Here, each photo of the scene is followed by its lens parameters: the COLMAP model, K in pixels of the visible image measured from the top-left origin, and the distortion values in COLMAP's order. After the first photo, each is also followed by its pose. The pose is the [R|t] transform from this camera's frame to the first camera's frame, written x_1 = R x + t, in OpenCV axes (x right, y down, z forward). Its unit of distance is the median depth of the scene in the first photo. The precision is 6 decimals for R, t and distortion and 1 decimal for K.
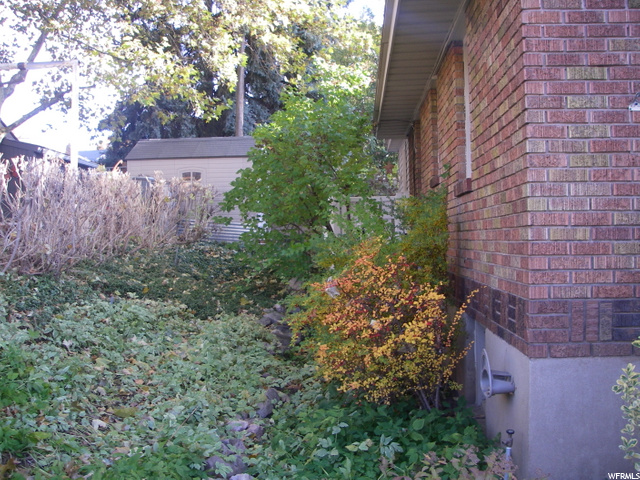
lens RADIAL K [[773.7, 0, 320.0], [0, 773.7, 240.0], [0, 0, 1]] dist [-0.232369, 0.365370]
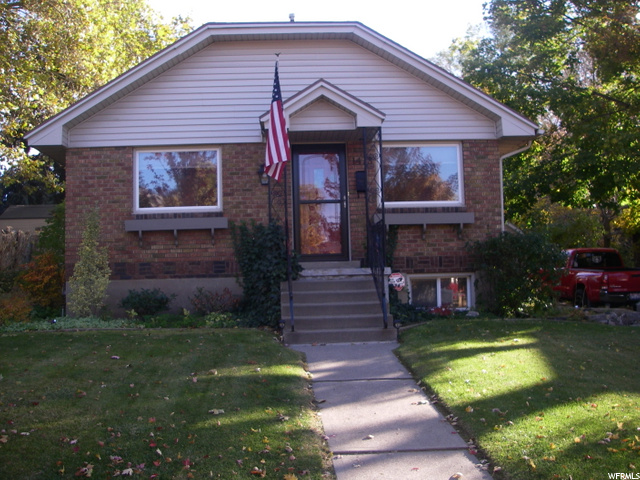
lens RADIAL K [[773.7, 0, 320.0], [0, 773.7, 240.0], [0, 0, 1]] dist [-0.232369, 0.365370]
pose [[0.995202, -0.006227, 0.097645, 0.379714], [0.012982, 0.997554, -0.068690, 0.076823], [-0.096978, 0.069628, 0.992848, -0.883490]]
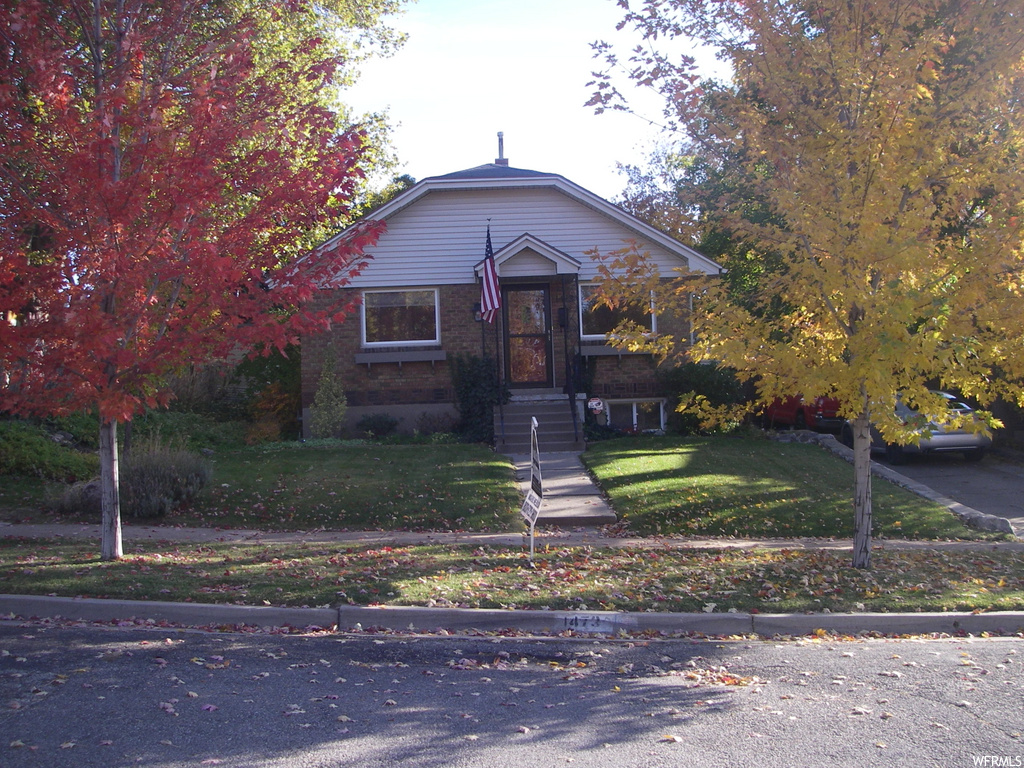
lens RADIAL K [[1237.9, 0, 512.0], [0, 1237.9, 384.0], [0, 0, 1]] dist [-0.232369, 0.365370]
pose [[0.997580, -0.016729, 0.067487, 0.321894], [0.019580, 0.998934, -0.041809, 0.110665], [-0.066715, 0.043029, 0.996844, -1.869420]]
